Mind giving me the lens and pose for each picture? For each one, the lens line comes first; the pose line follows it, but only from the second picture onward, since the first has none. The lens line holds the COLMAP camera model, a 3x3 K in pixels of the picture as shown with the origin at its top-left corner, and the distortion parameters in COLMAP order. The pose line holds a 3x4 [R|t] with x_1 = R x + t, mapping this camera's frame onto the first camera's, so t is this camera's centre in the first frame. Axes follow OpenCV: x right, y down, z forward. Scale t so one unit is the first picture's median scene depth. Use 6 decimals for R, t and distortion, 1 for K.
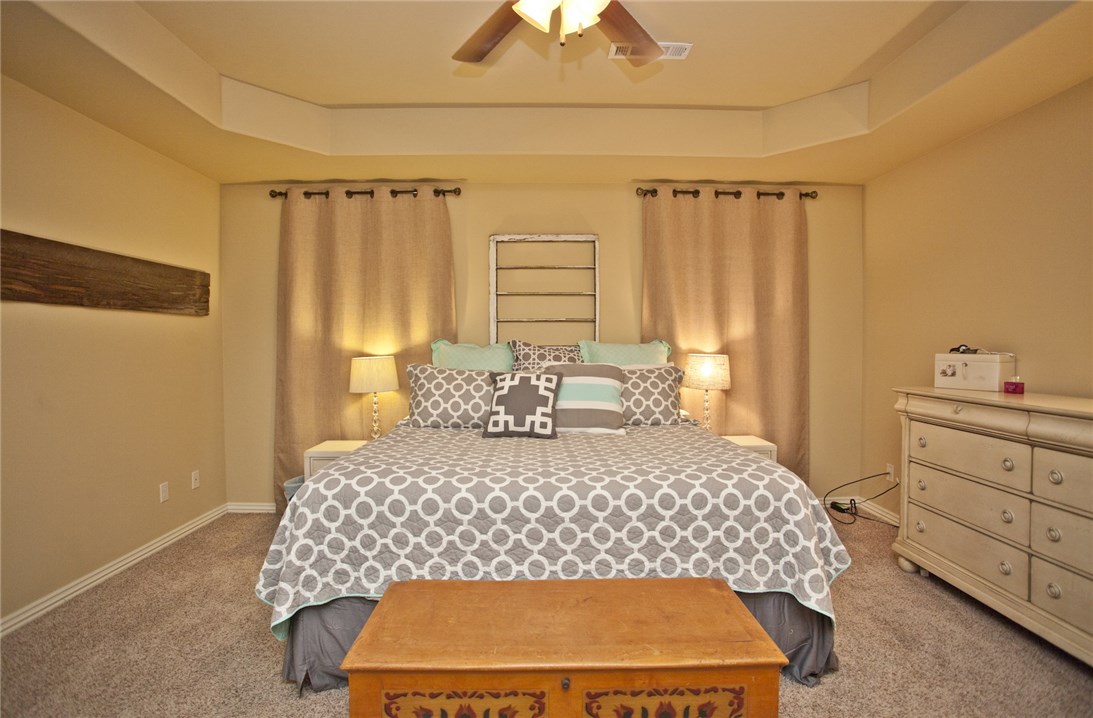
lens RADIAL K [[542.1, 0, 542.9], [0, 542.1, 349.9], [0, 0, 1]] dist [-0.074341, 0.030476]
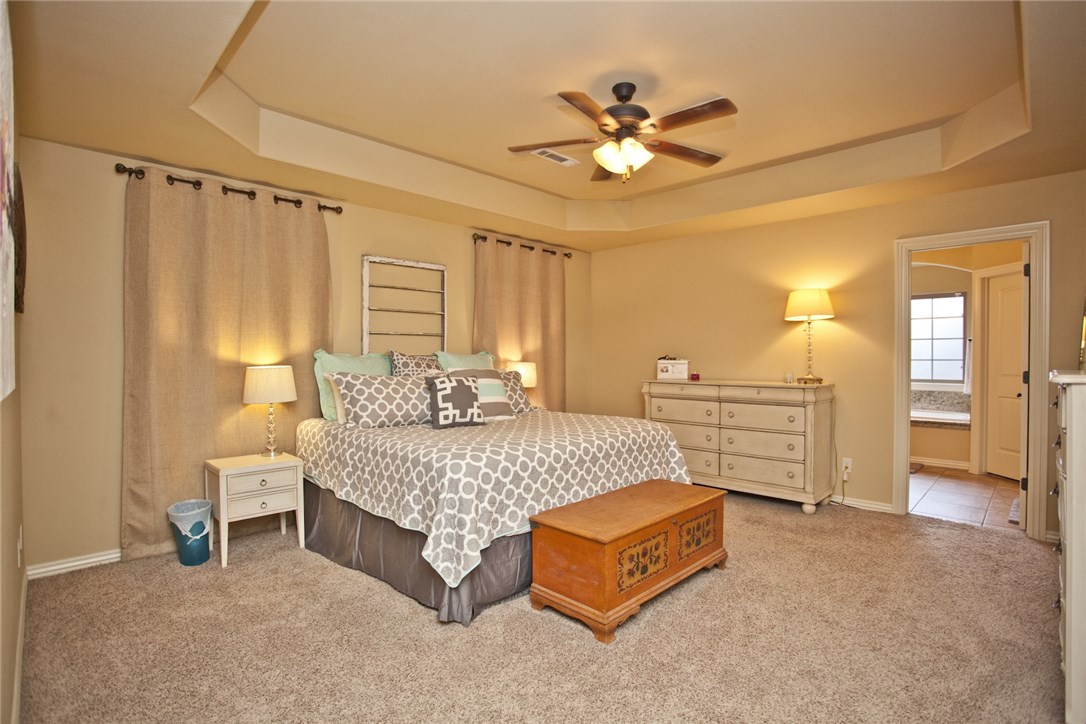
lens RADIAL K [[538.7, 0, 546.3], [0, 538.7, 361.6], [0, 0, 1]] dist [-0.074341, 0.030476]
pose [[0.707074, -0.004842, 0.707123, -0.727833], [0.006718, 0.999977, 0.000130, 0.008488], [-0.707108, 0.004658, 0.707090, -0.034490]]
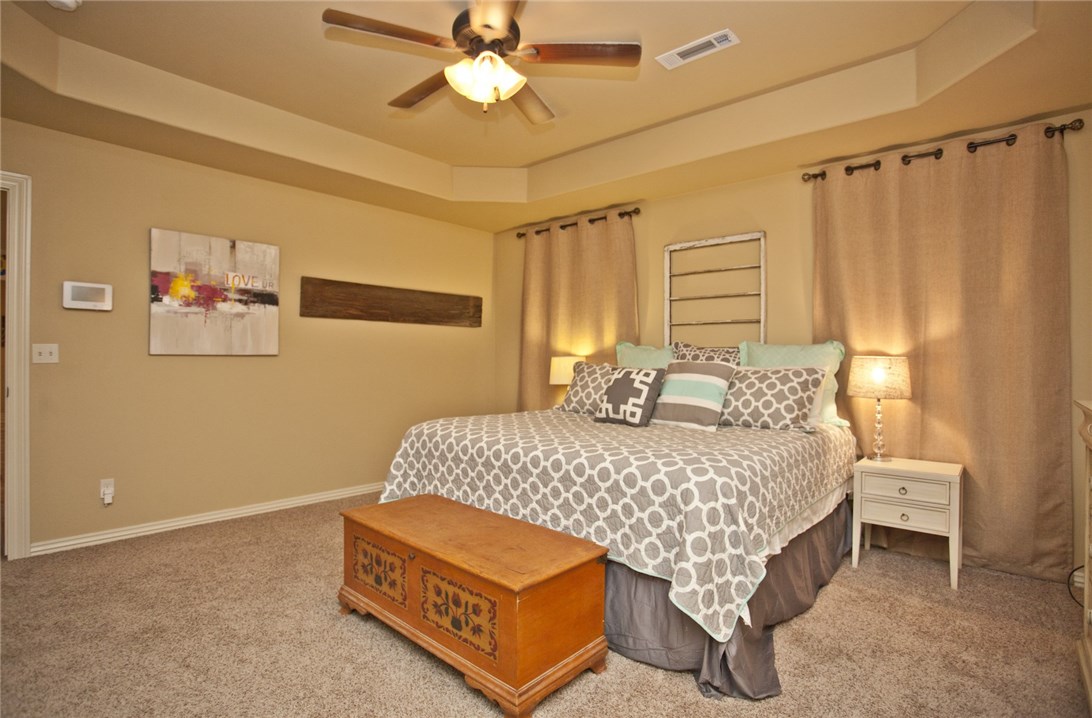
lens RADIAL K [[541.6, 0, 546.3], [0, 541.6, 353.7], [0, 0, 1]] dist [-0.074341, 0.030476]
pose [[0.726843, 0.003073, -0.686797, 0.570459], [-0.020937, 0.999624, -0.017685, 0.034150], [0.686484, 0.027234, 0.726634, 0.065888]]
